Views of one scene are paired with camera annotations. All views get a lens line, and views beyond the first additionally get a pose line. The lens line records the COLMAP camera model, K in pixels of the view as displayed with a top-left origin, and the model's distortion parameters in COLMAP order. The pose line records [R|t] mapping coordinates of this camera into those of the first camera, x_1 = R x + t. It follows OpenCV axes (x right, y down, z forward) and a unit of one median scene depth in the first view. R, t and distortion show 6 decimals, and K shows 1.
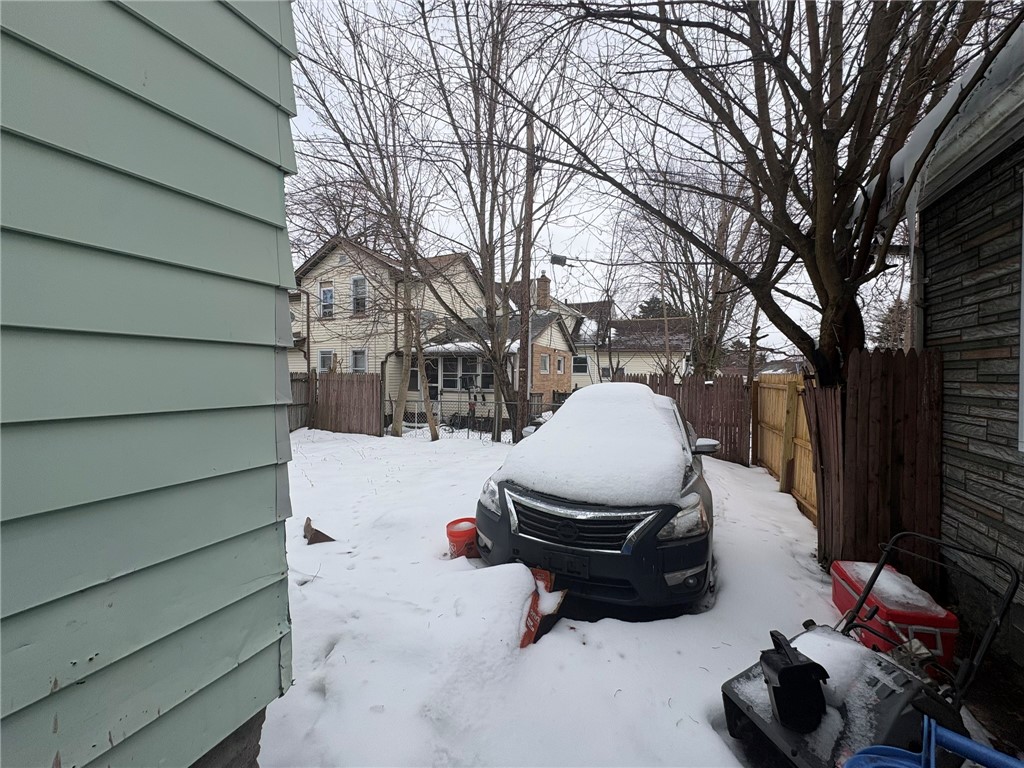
lens RADIAL K [[408.4, 0, 513.0], [0, 408.4, 383.7], [0, 0, 1]] dist [-0.001421, 0.000633]
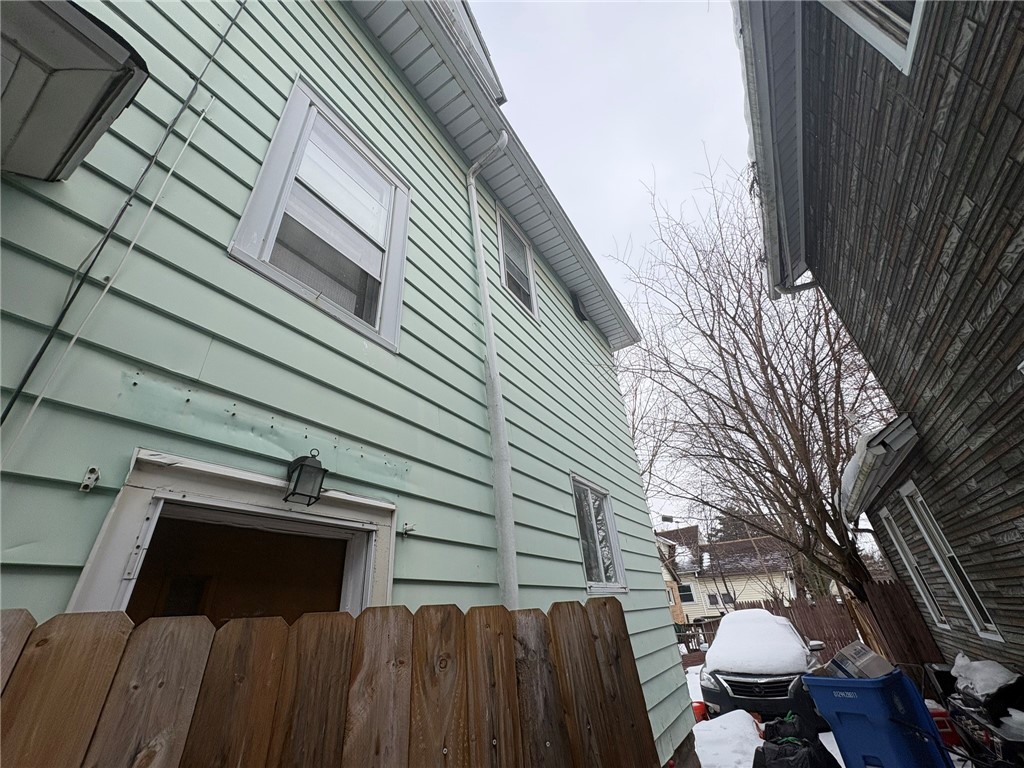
lens RADIAL K [[408.4, 0, 510.8], [0, 408.4, 386.7], [0, 0, 1]] dist [-0.001421, 0.000633]
pose [[0.983316, -0.148604, -0.104910, -0.234764], [0.075308, 0.857552, -0.508855, -0.005060], [0.165584, 0.492465, 0.854436, -0.629953]]
